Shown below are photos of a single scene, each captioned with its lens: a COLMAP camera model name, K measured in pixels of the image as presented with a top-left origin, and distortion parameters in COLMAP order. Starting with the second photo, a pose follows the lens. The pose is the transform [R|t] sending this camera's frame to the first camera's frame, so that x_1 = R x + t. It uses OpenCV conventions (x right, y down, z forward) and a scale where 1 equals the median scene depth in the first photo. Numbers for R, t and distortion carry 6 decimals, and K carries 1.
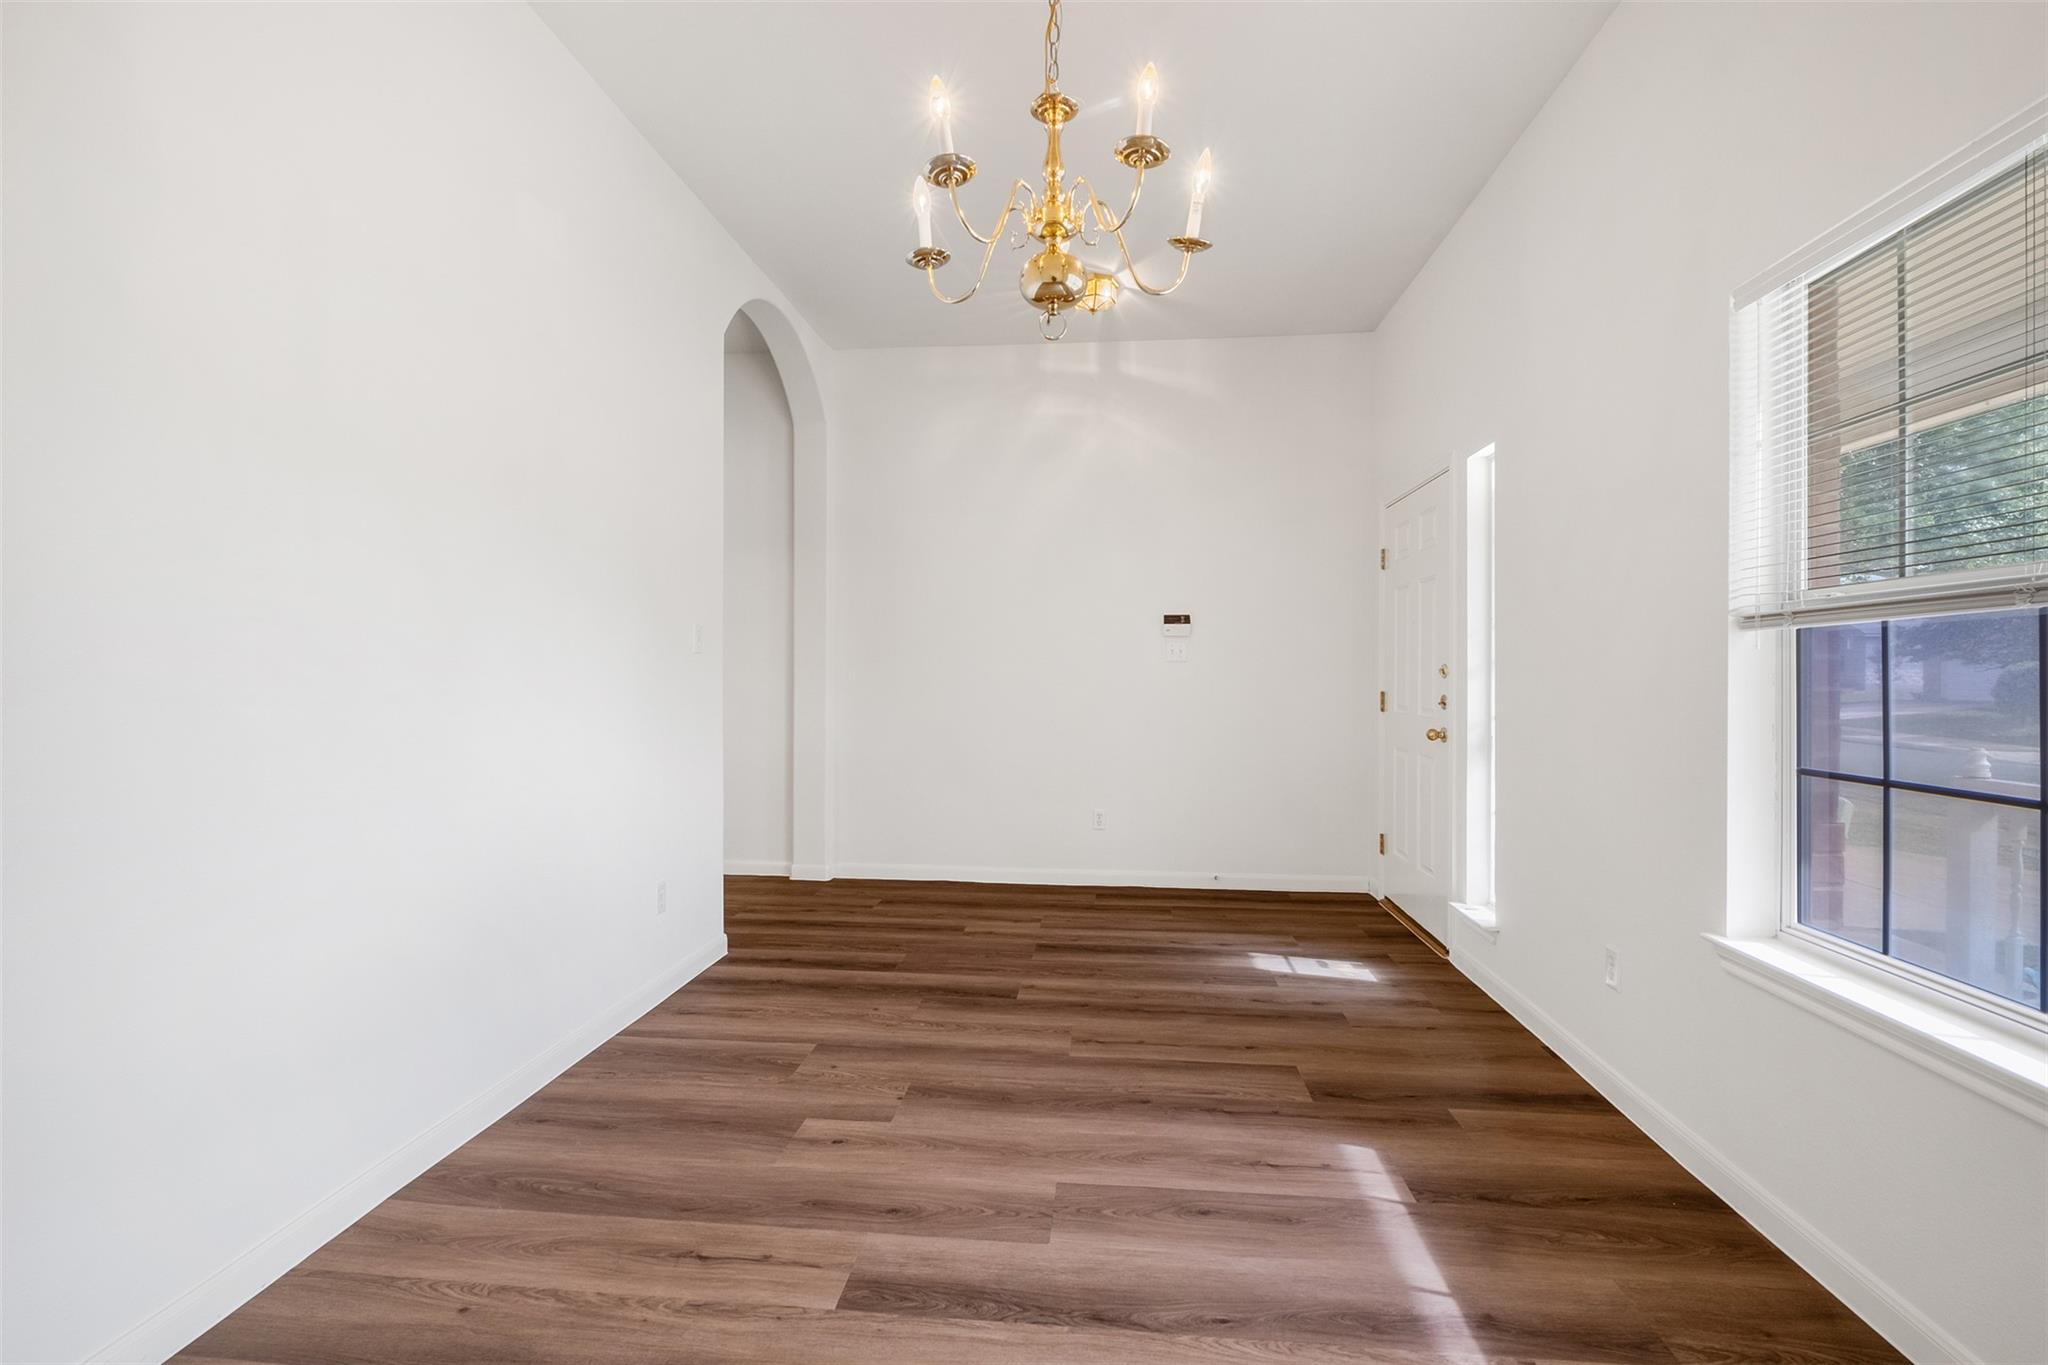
lens RADIAL K [[868.6, 0, 1024.0], [0, 868.6, 682.5], [0, 0, 1]] dist [-0.002453, -0.000488]
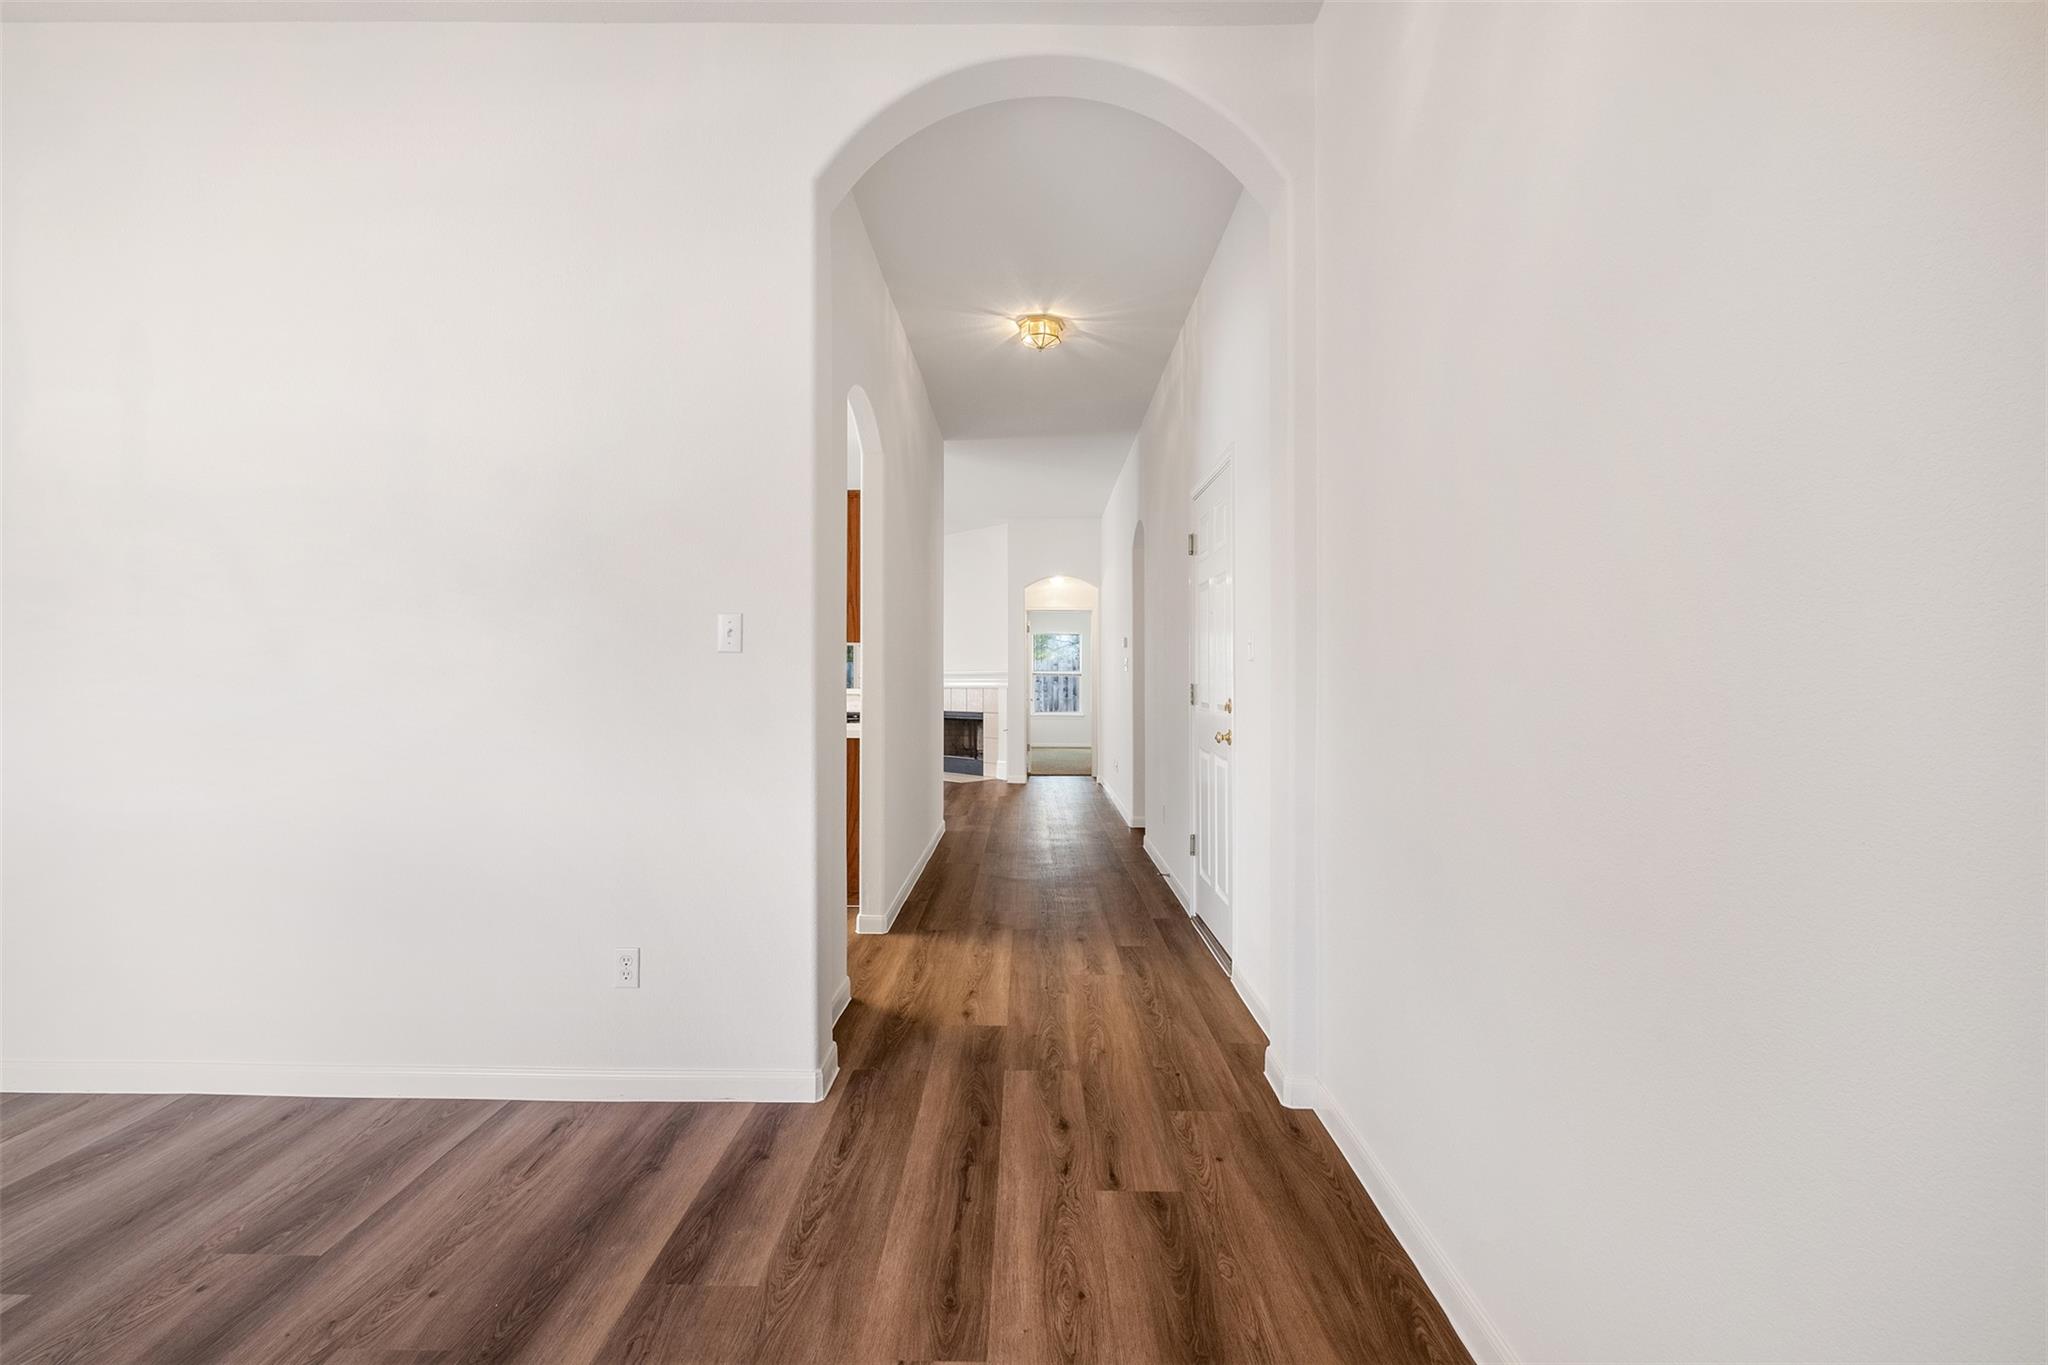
lens RADIAL K [[868.6, 0, 1024.0], [0, 868.6, 682.5], [0, 0, 1]] dist [-0.002453, -0.000488]
pose [[0.091165, -0.001597, -0.995834, 0.415170], [-0.009598, 0.999951, -0.002483, -0.017860], [0.995790, 0.009785, 0.091145, 1.315343]]
